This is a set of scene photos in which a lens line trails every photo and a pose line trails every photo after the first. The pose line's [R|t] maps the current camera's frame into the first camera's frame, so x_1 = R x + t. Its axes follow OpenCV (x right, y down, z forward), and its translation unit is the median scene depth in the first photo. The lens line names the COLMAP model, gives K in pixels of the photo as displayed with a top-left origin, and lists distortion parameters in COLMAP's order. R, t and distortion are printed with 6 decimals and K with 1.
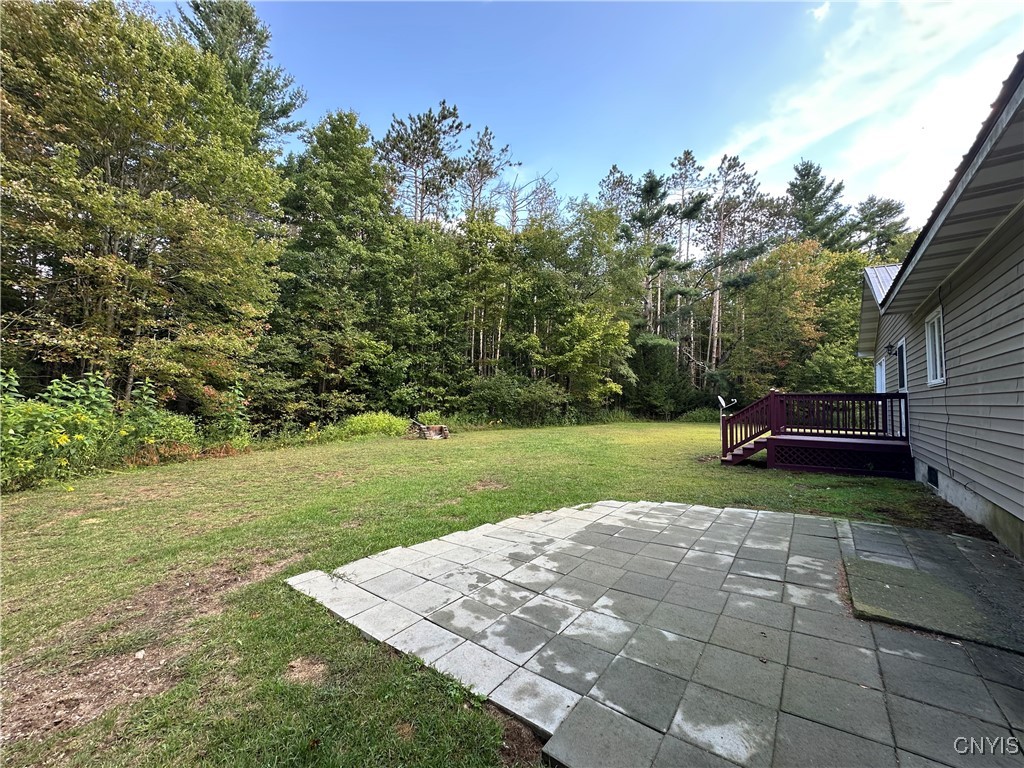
lens RADIAL K [[408.2, 0, 512.0], [0, 408.2, 384.0], [0, 0, 1]] dist [0.000632, 0.000126]
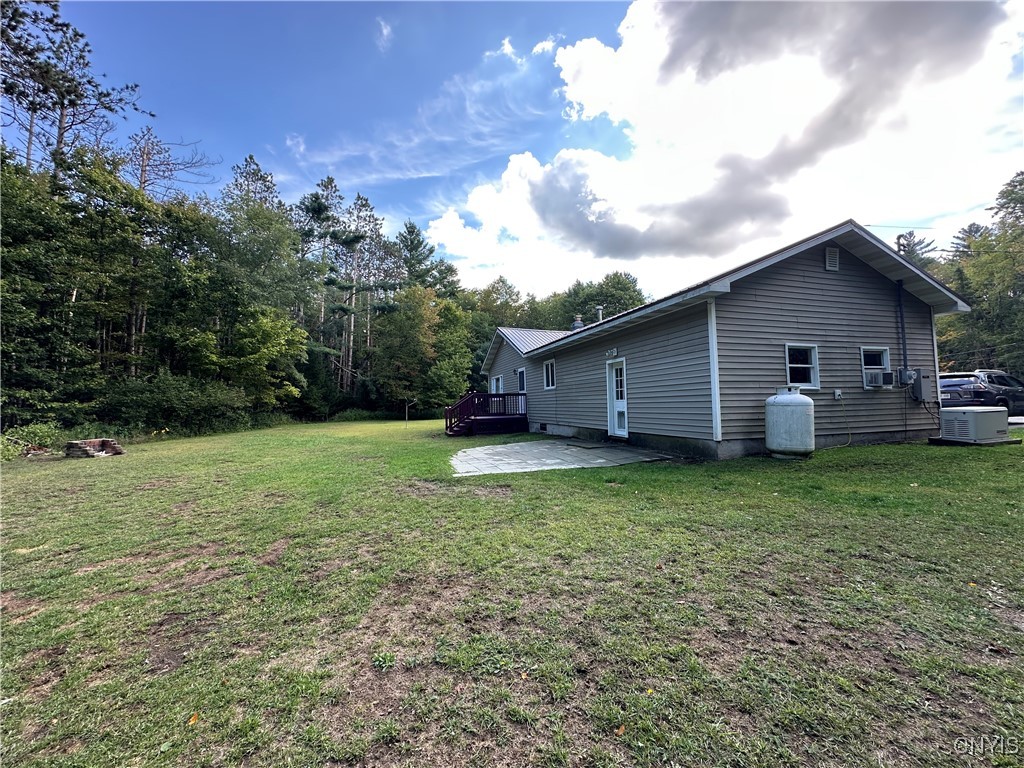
lens RADIAL K [[418.2, 0, 512.0], [0, 418.2, 384.0], [0, 0, 1]] dist [-0.000978, -0.000042]
pose [[0.573651, 0.016522, 0.818933, -0.325898], [-0.007611, 0.999861, -0.014841, 0.002604], [-0.819064, 0.002281, 0.573697, -0.080001]]
